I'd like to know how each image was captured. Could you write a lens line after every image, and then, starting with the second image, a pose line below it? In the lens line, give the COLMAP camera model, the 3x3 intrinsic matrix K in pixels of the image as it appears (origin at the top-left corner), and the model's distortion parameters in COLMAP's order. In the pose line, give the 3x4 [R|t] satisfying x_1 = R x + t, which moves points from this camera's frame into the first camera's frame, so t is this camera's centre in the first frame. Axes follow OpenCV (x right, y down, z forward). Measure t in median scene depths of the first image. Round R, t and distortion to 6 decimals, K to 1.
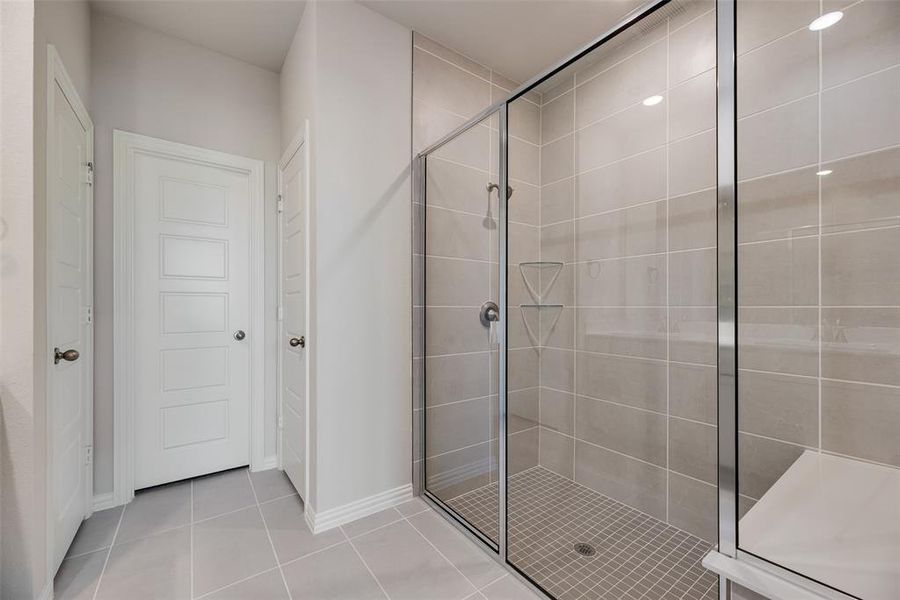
lens RADIAL K [[361.6, 0, 451.9], [0, 361.6, 305.0], [0, 0, 1]] dist [0.005062, -0.001305]
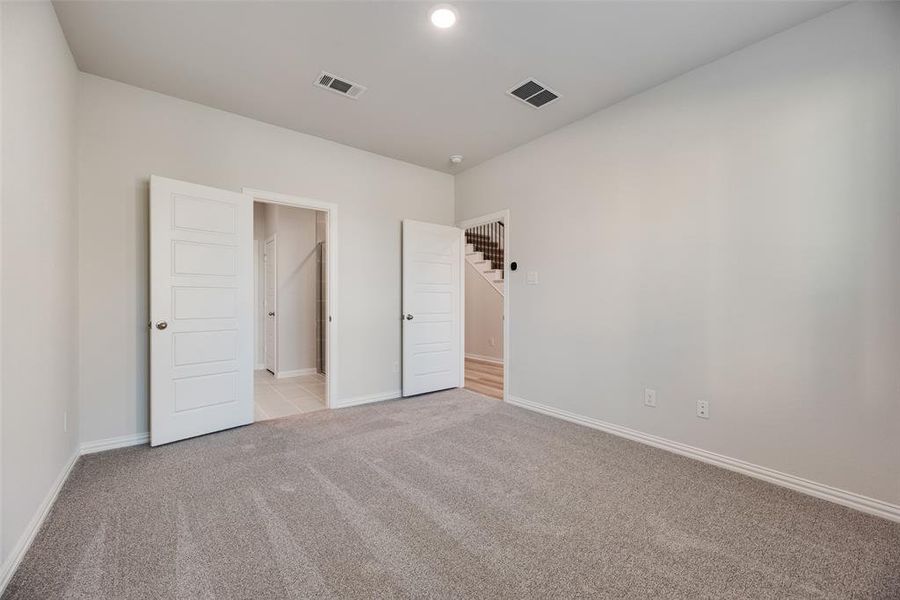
lens RADIAL K [[361.6, 0, 445.8], [0, 361.6, 299.9], [0, 0, 1]] dist [0.005062, -0.001305]
pose [[0.999586, -0.002024, 0.028702, 0.753921], [0.001882, 0.999986, 0.004988, -0.016476], [-0.028712, -0.004932, 0.999576, -1.650724]]
